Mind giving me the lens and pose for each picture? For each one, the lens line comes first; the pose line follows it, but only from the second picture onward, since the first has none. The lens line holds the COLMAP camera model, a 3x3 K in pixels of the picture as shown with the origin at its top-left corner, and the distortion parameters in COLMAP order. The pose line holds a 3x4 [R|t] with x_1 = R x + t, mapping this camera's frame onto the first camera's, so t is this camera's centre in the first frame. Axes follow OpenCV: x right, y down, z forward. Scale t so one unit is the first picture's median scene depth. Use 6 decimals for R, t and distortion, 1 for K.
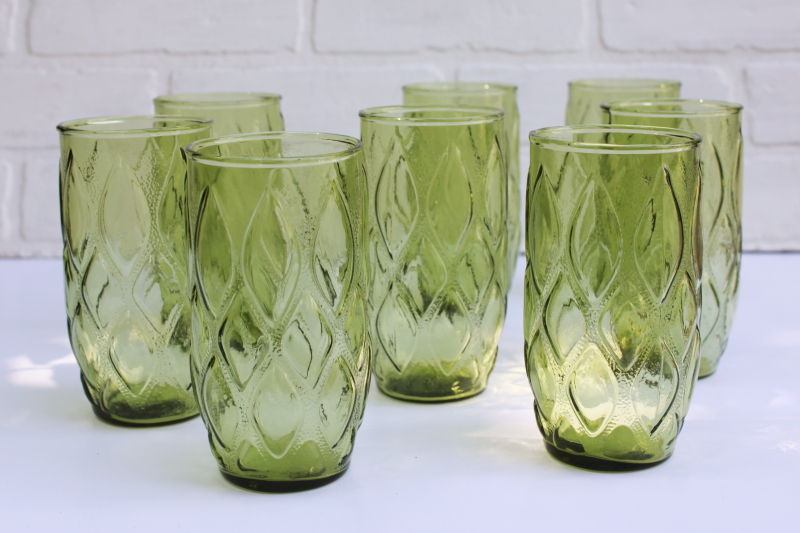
lens RADIAL K [[1570.9, 0, 400.0], [0, 1570.9, 266.5], [0, 0, 1]] dist [-0.283506, -0.017079]
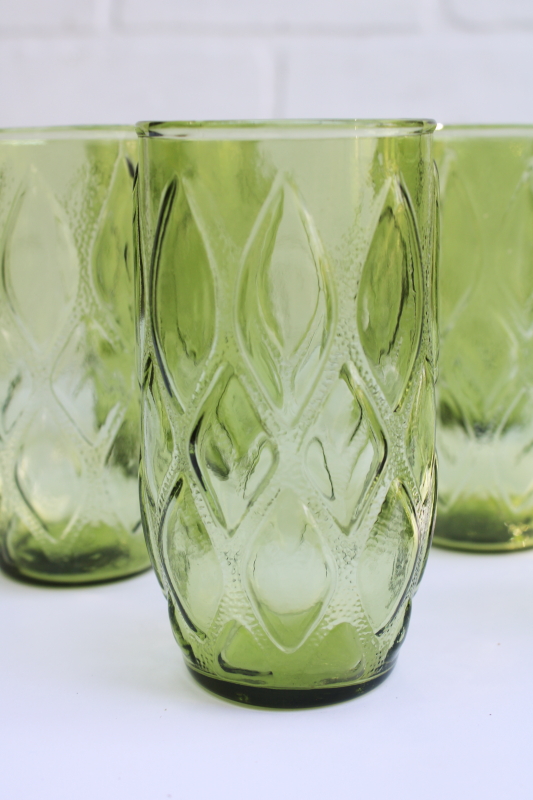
lens RADIAL K [[1570.9, 0, 266.5], [0, 1570.9, 400.0], [0, 0, 1]] dist [-0.283506, -0.017079]
pose [[0.998765, 0.007285, -0.049153, -0.054528], [-0.007404, 0.999970, -0.002242, 0.027362], [0.049135, 0.002603, 0.998789, 0.386871]]
